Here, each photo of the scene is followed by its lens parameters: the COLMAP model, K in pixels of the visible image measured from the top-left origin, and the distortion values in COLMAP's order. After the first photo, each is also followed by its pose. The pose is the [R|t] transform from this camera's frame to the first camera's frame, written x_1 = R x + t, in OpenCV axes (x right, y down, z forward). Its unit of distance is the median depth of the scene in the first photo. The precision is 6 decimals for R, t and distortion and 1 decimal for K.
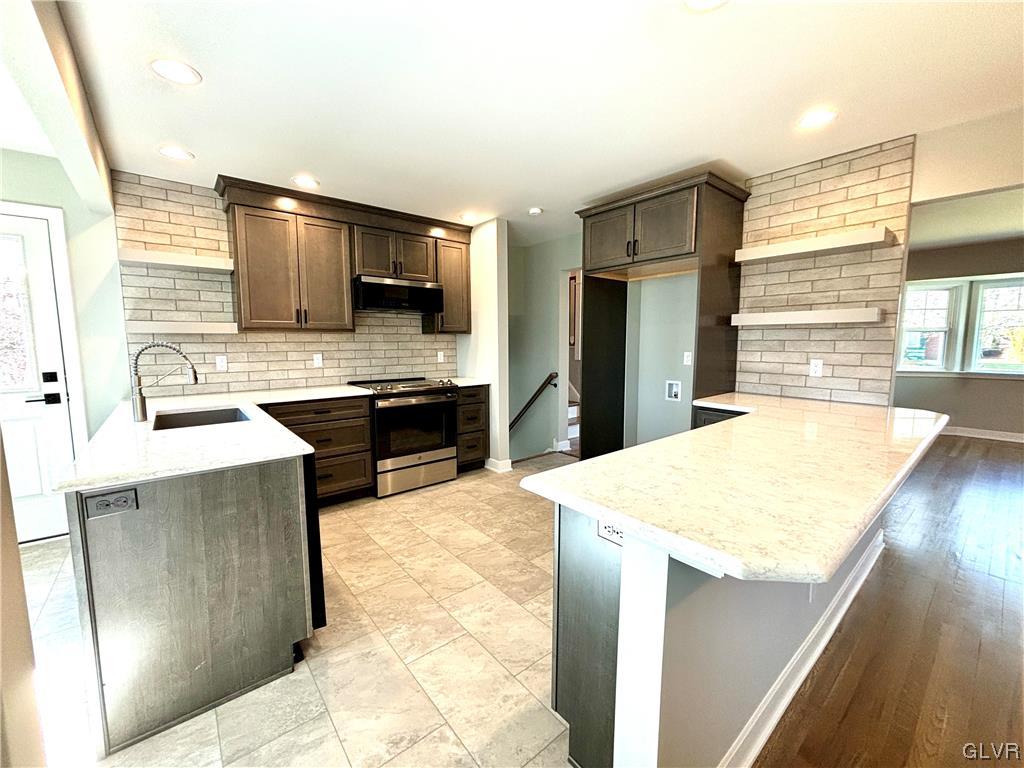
lens RADIAL K [[411.6, 0, 512.0], [0, 411.6, 384.0], [0, 0, 1]] dist [-0.000065, -0.000140]
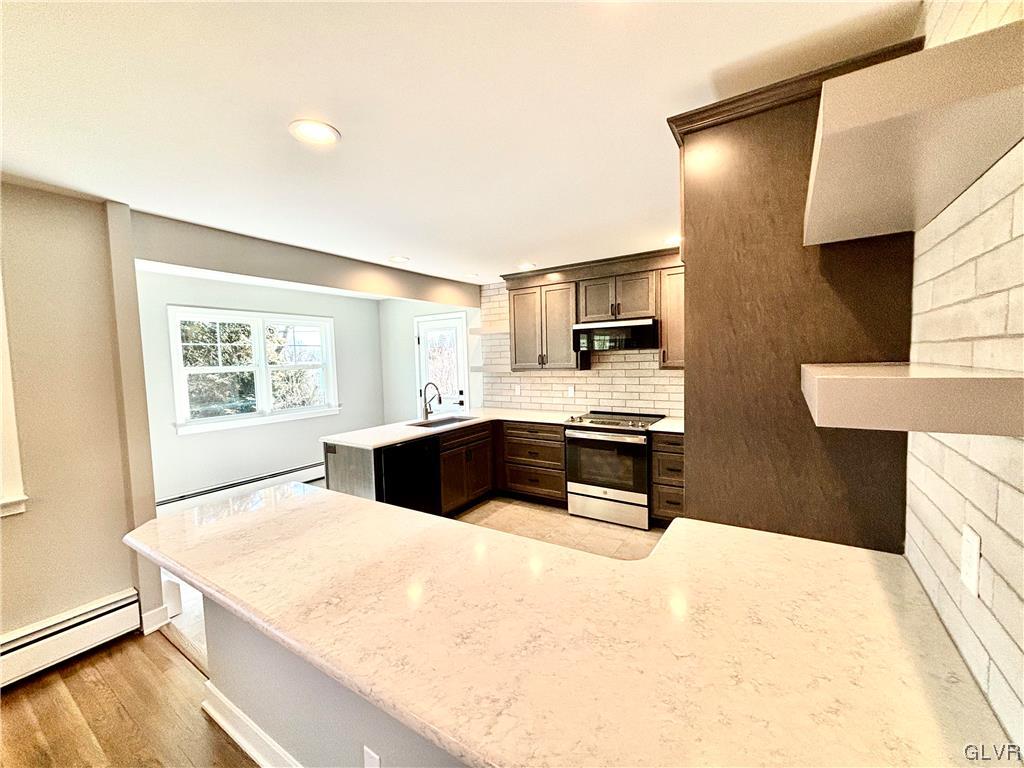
lens RADIAL K [[412.2, 0, 512.0], [0, 412.2, 384.0], [0, 0, 1]] dist [0.000897, -0.000012]
pose [[0.291231, 0.056484, -0.954984, 0.711894], [-0.073373, 0.996634, 0.036572, -0.117760], [0.953835, 0.059419, 0.294396, 0.474200]]
